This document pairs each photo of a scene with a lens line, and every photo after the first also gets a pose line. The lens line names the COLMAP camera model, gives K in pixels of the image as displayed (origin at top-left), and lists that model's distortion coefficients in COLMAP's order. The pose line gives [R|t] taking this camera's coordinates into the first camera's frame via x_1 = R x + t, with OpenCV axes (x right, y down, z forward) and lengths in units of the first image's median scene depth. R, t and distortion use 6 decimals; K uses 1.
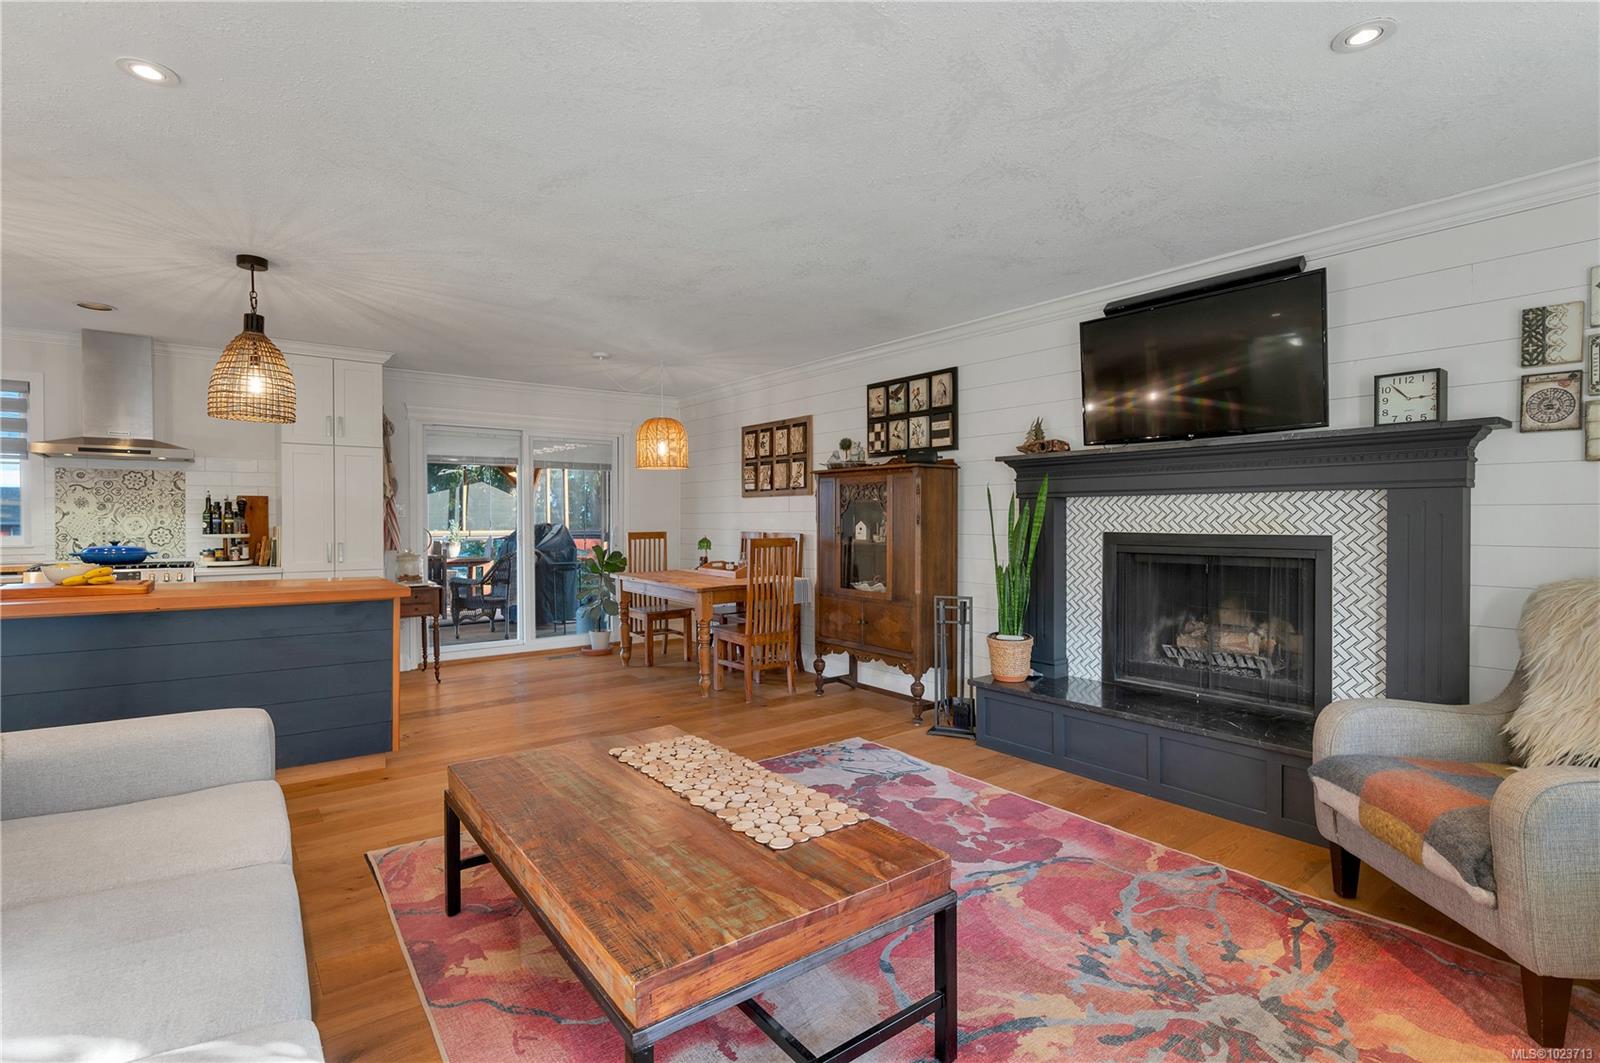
lens RADIAL K [[756.2, 0, 801.8], [0, 756.2, 526.2], [0, 0, 1]] dist [0.000679, -0.000229]
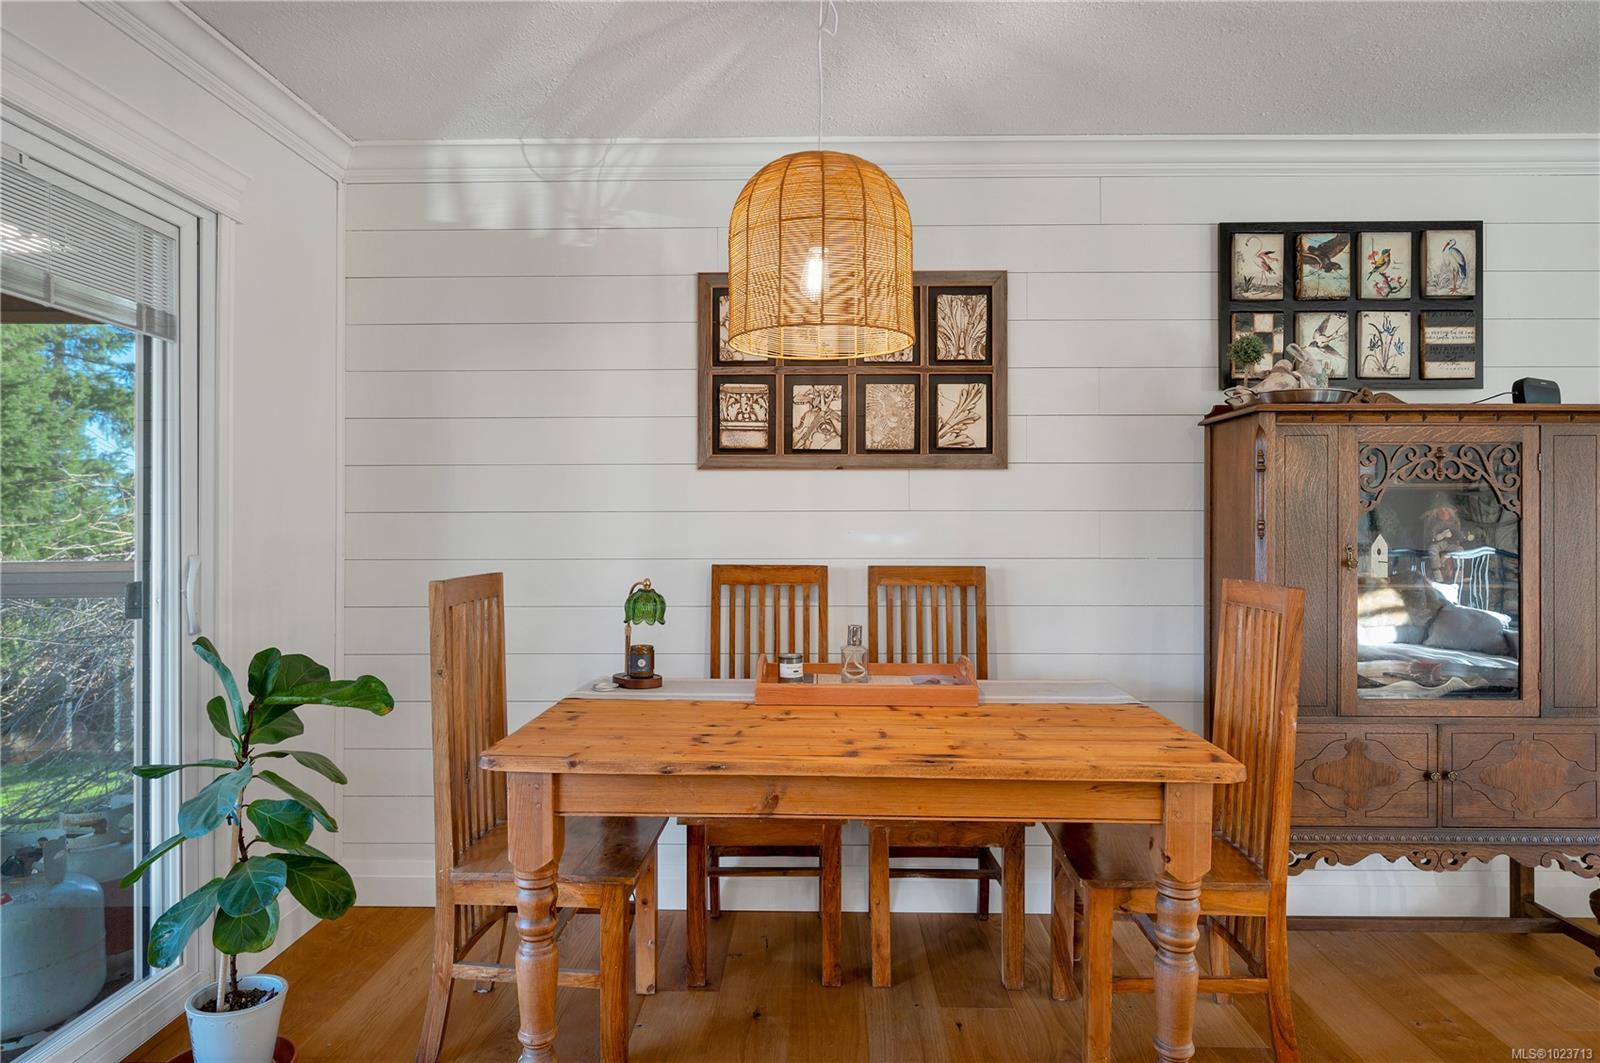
lens RADIAL K [[939.7, 0, 801.7], [0, 939.7, 524.6], [0, 0, 1]] dist [-0.001766, 0.001072]
pose [[0.630266, 0.004231, 0.776368, -0.530685], [0.007915, 0.999898, -0.011875, -0.008094], [-0.776339, 0.013630, 0.630168, 0.921565]]
